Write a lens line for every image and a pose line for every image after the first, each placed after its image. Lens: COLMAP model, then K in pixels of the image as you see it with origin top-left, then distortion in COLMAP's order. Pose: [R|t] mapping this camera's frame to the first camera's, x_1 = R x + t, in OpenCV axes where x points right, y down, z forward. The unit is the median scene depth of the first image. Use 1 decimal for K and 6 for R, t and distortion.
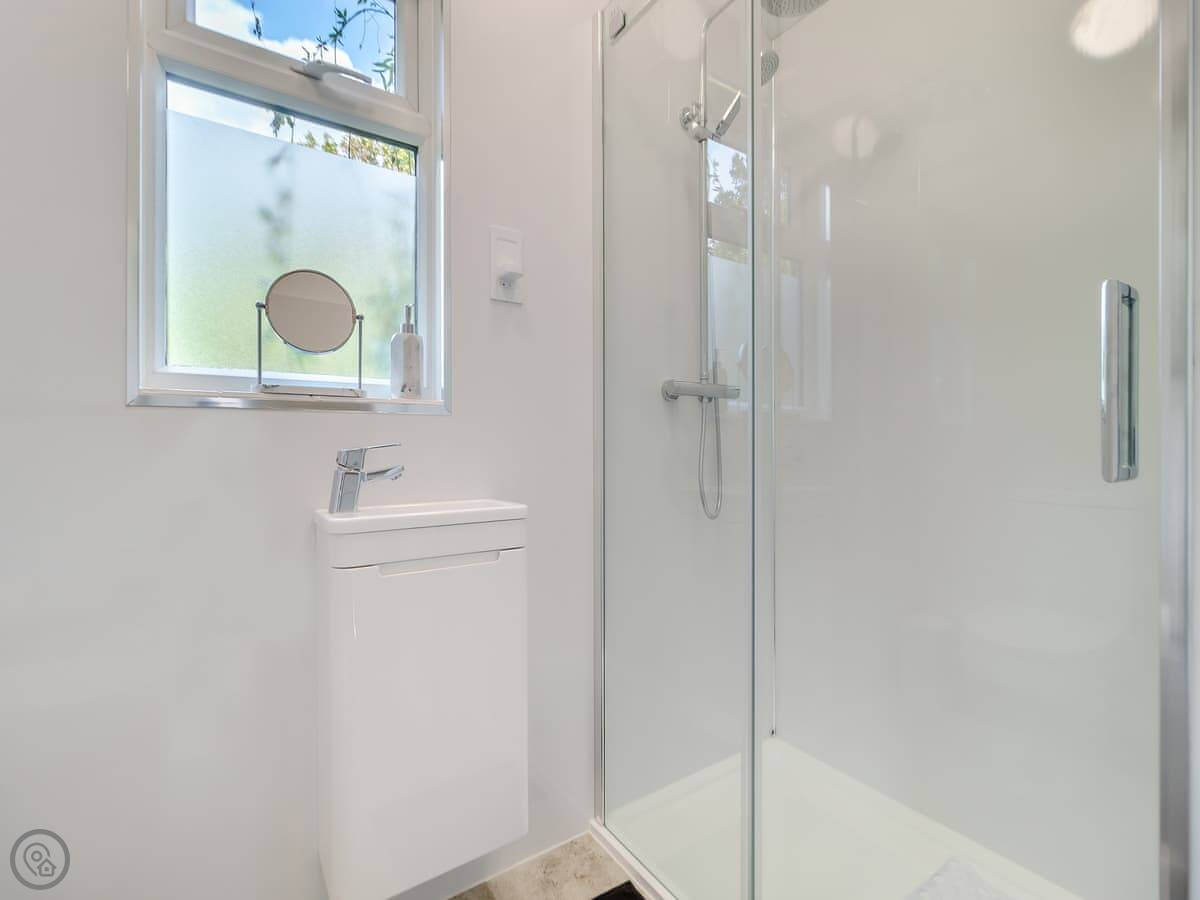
lens RADIAL K [[550.2, 0, 588.6], [0, 550.2, 445.5], [0, 0, 1]] dist [-0.005501, 0.001408]
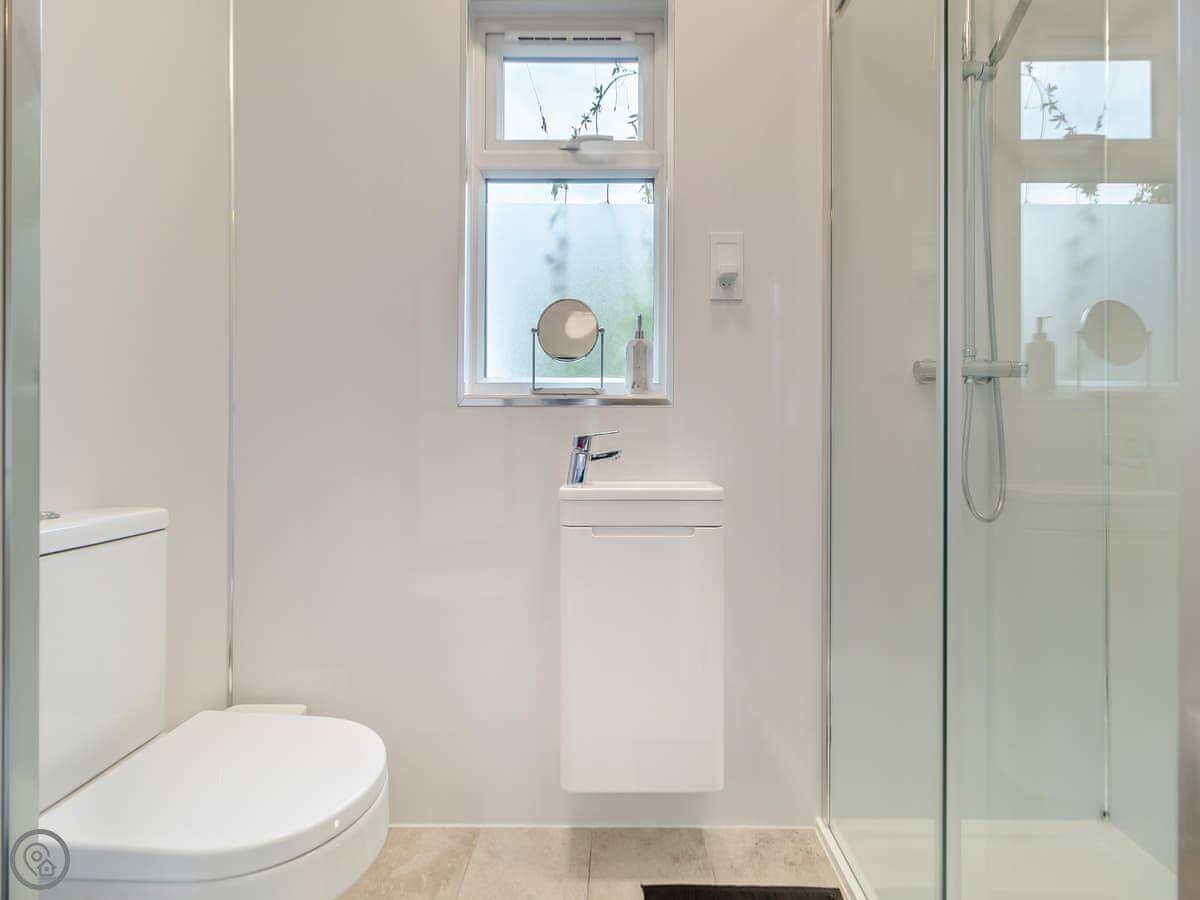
lens RADIAL K [[550.2, 0, 609.6], [0, 550.2, 429.8], [0, 0, 1]] dist [-0.005501, 0.001408]
pose [[0.820571, 0.002140, -0.571540, 0.303407], [-0.004829, 0.999983, -0.003190, -0.002226], [0.571524, 0.005378, 0.820568, -0.017507]]
